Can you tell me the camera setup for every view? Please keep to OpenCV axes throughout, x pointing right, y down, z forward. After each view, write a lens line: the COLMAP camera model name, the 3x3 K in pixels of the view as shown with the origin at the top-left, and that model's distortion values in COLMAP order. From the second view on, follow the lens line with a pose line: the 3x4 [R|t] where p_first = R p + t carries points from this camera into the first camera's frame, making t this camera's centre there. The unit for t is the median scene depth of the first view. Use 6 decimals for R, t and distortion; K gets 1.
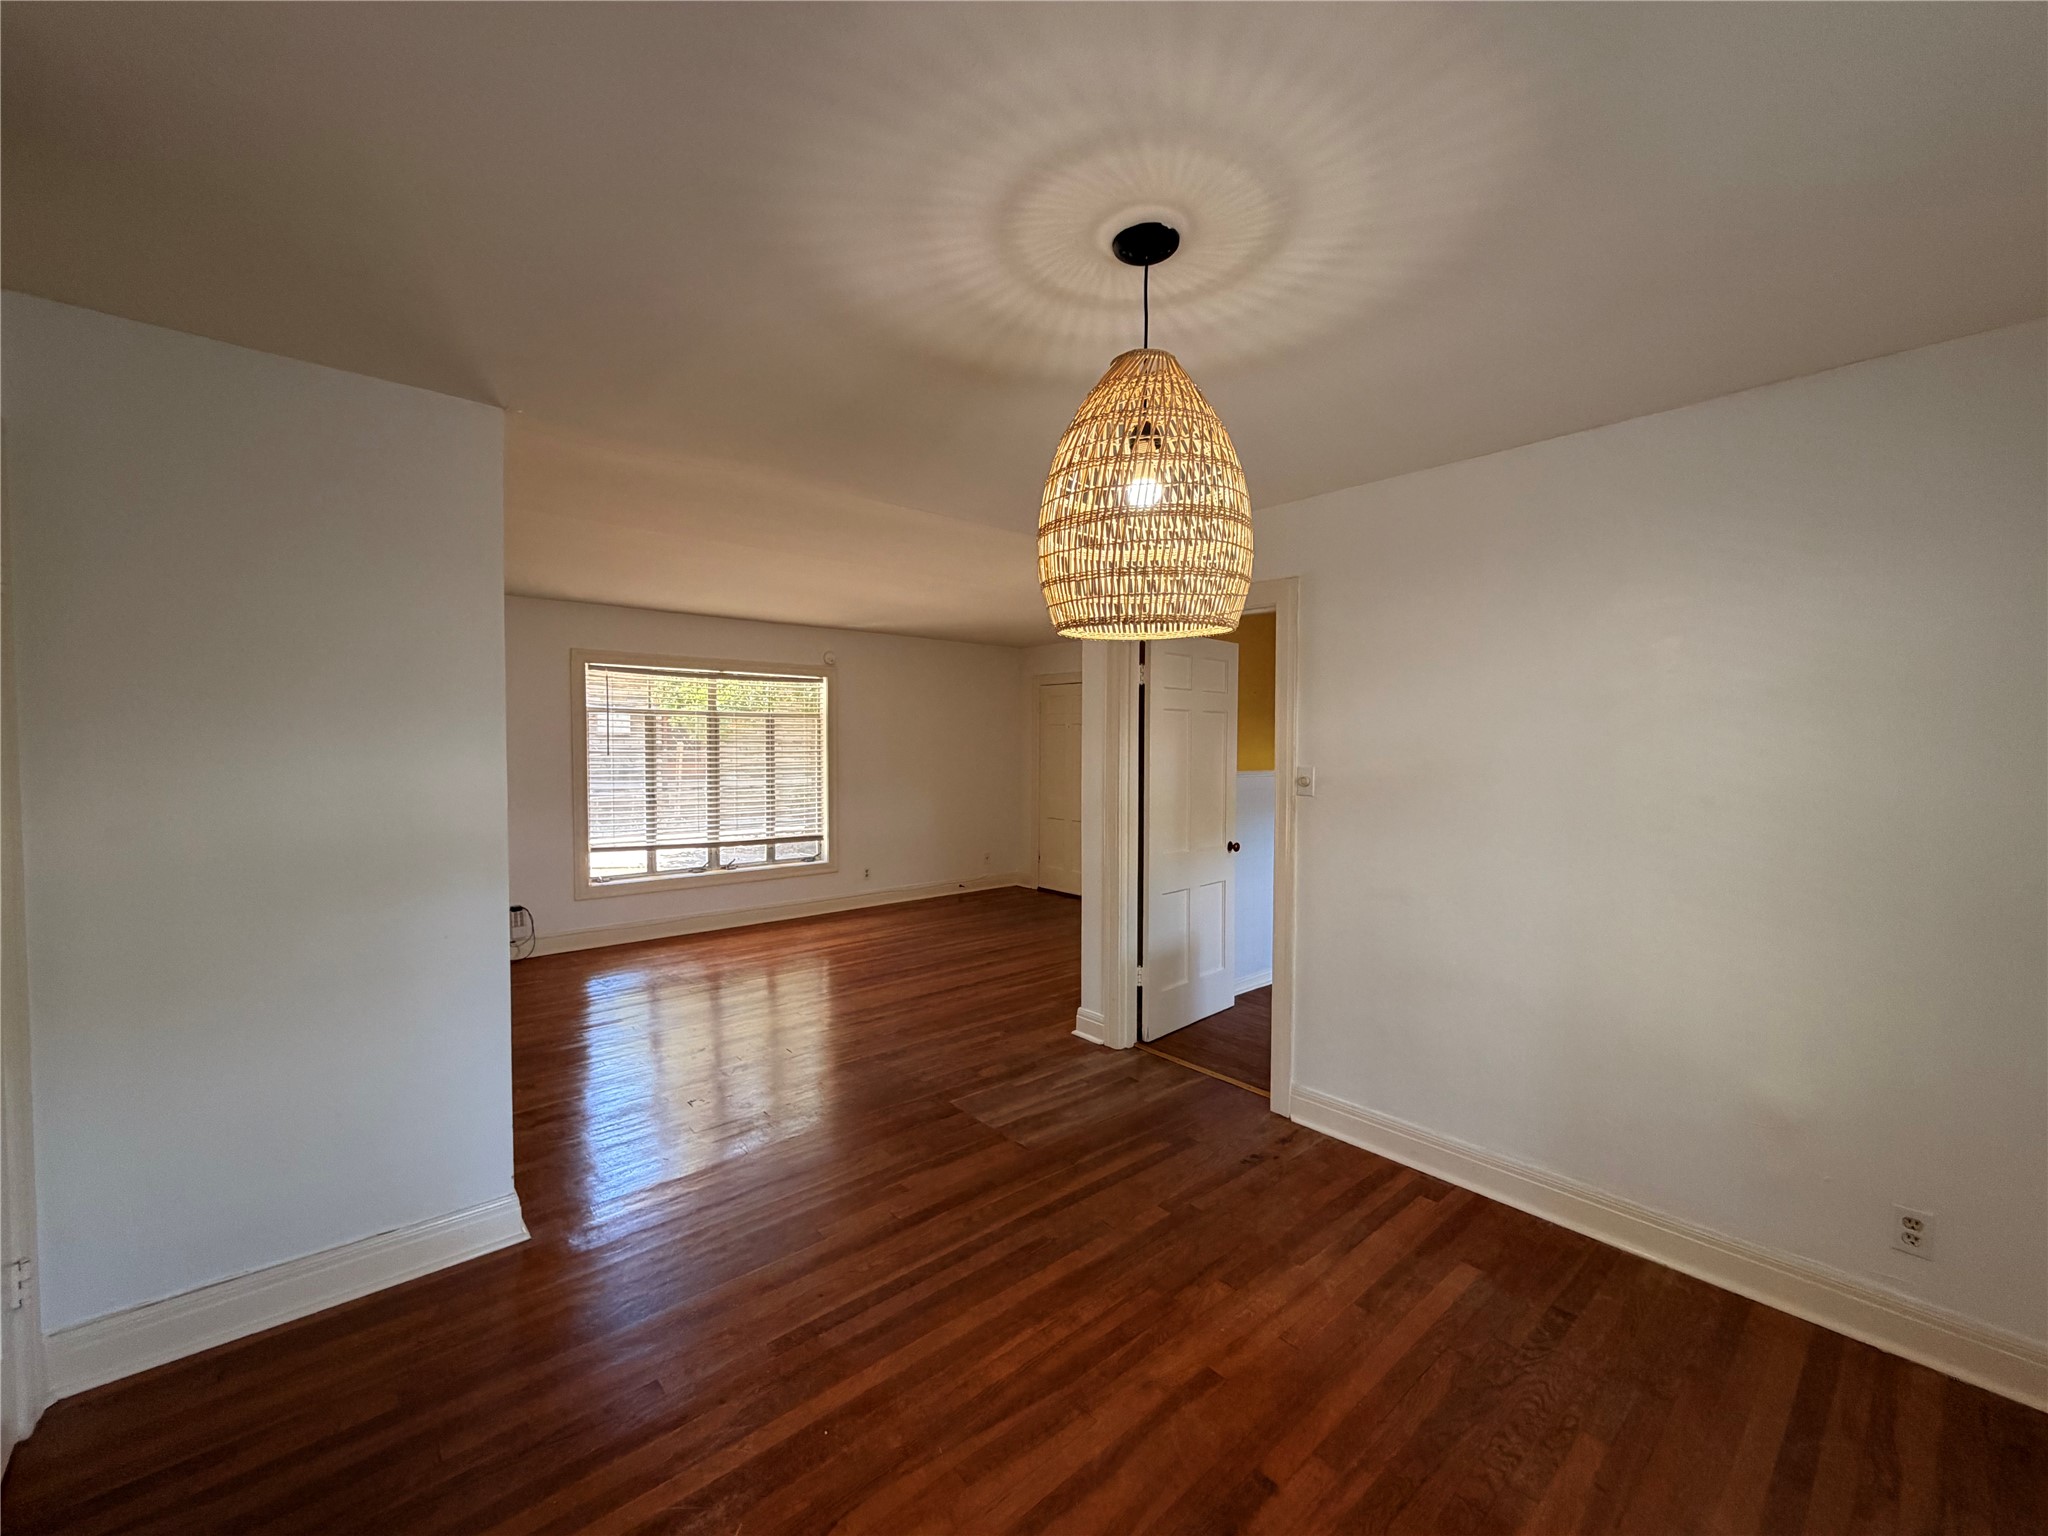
lens RADIAL K [[818.5, 0, 1024.0], [0, 818.5, 768.0], [0, 0, 1]] dist [0.000165, -0.000028]
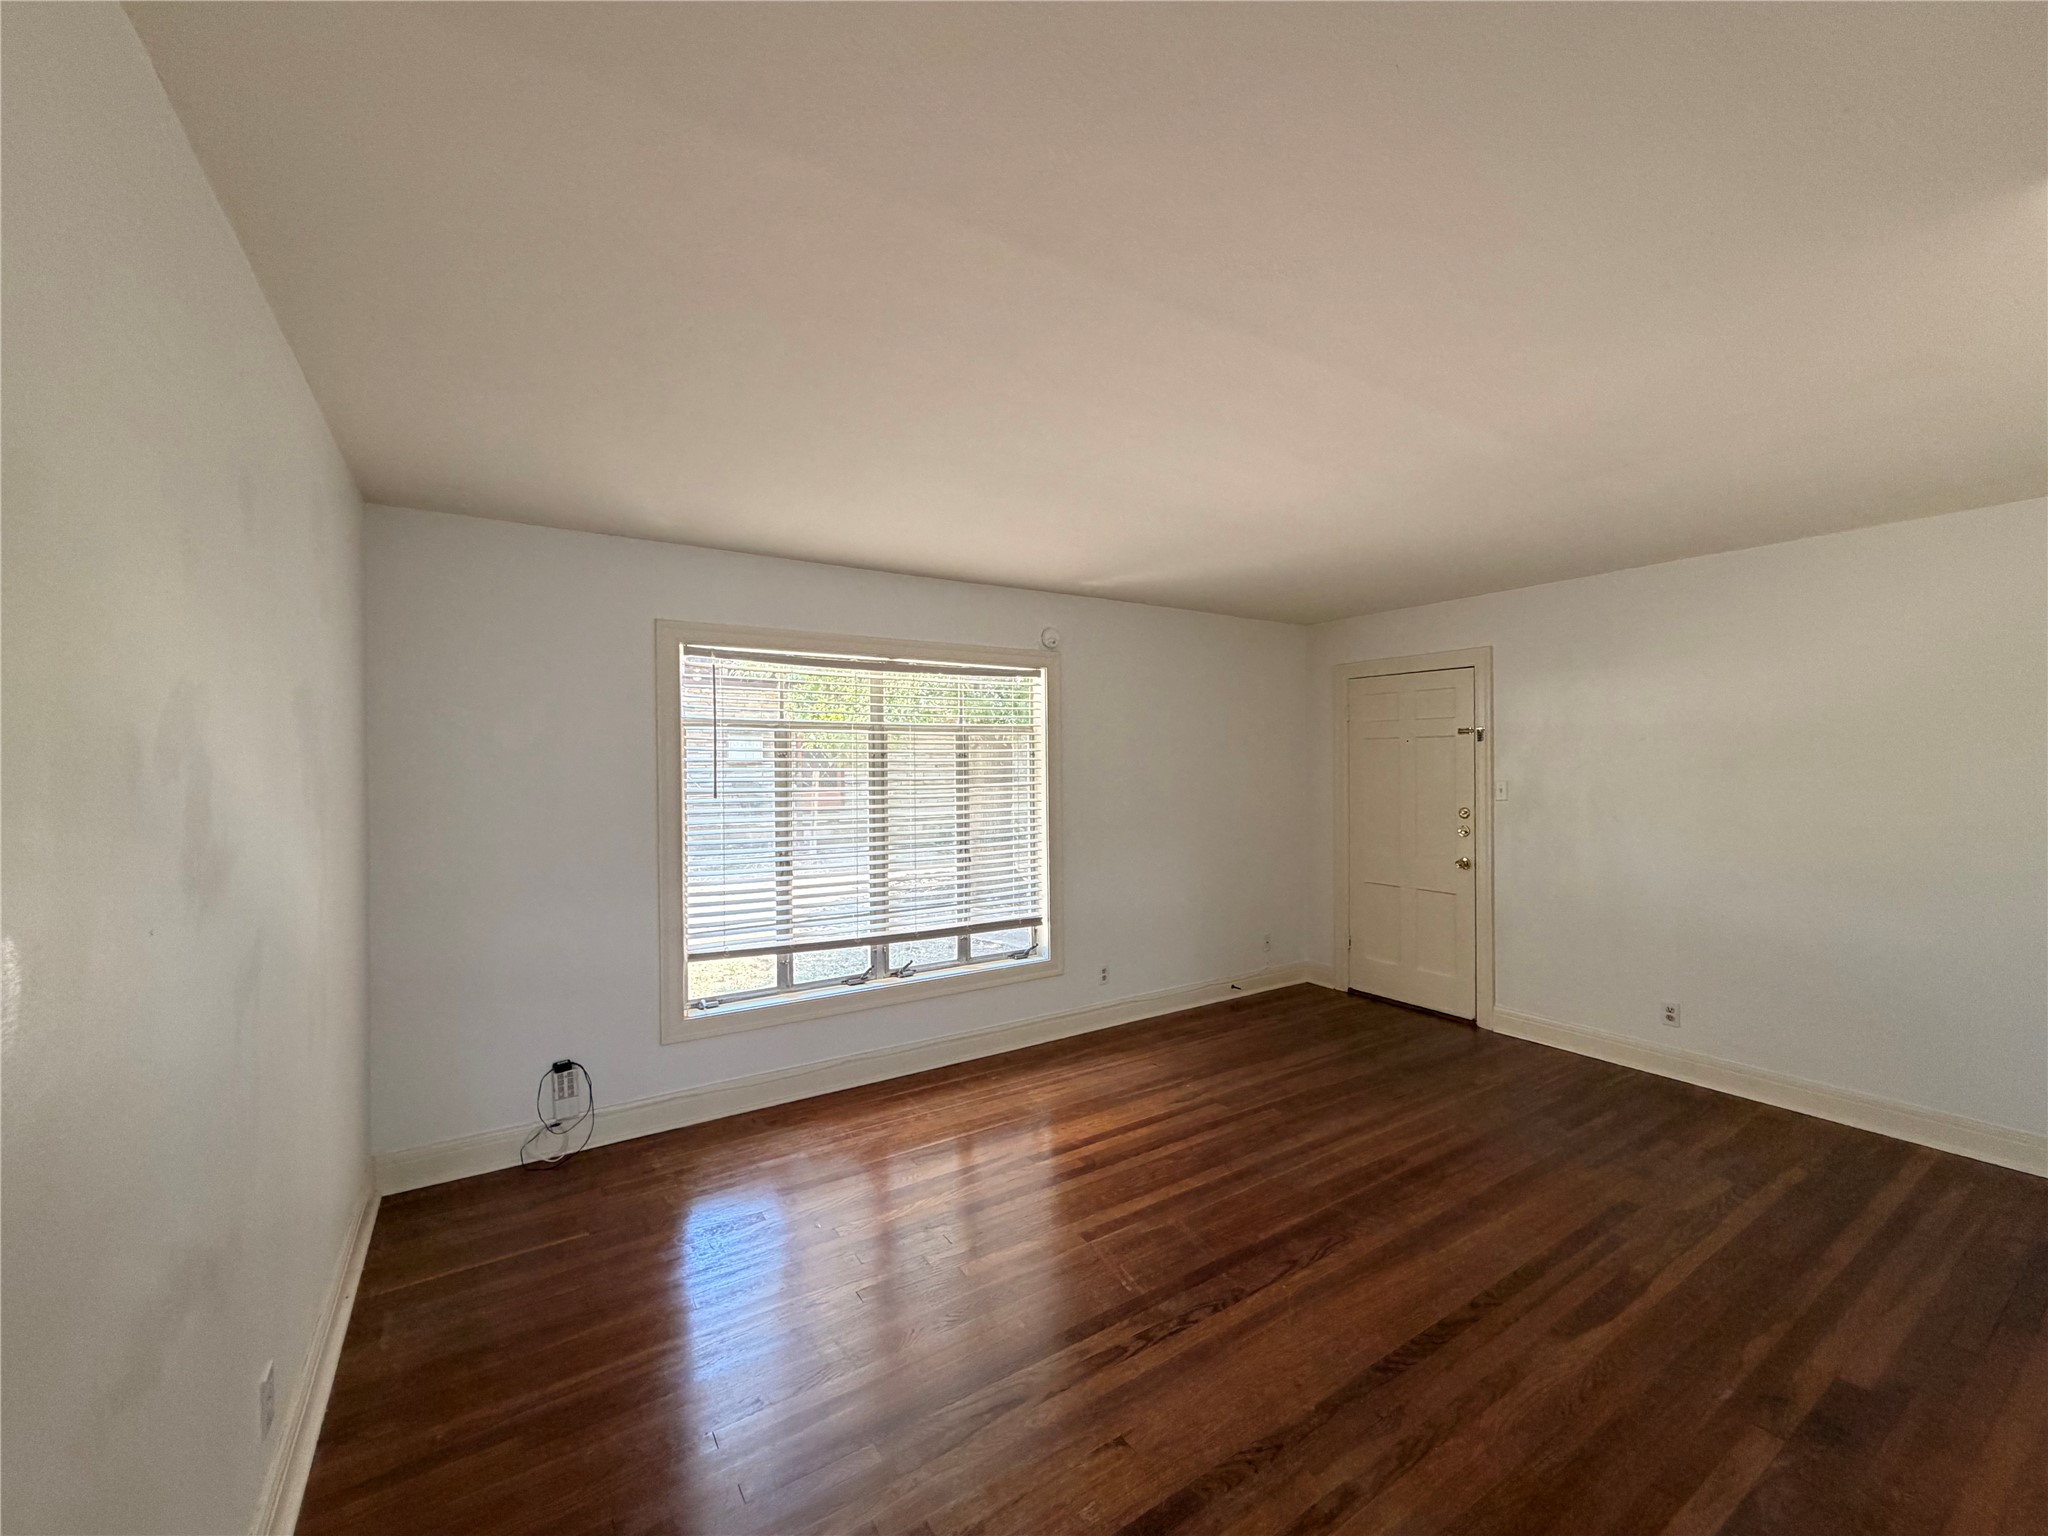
lens RADIAL K [[818.5, 0, 1024.0], [0, 818.5, 768.0], [0, 0, 1]] dist [0.000165, -0.000028]
pose [[0.990036, -0.011158, -0.140375, -0.182596], [0.007593, 0.999636, -0.025903, -0.018329], [0.140612, 0.024579, 0.989760, 0.399253]]
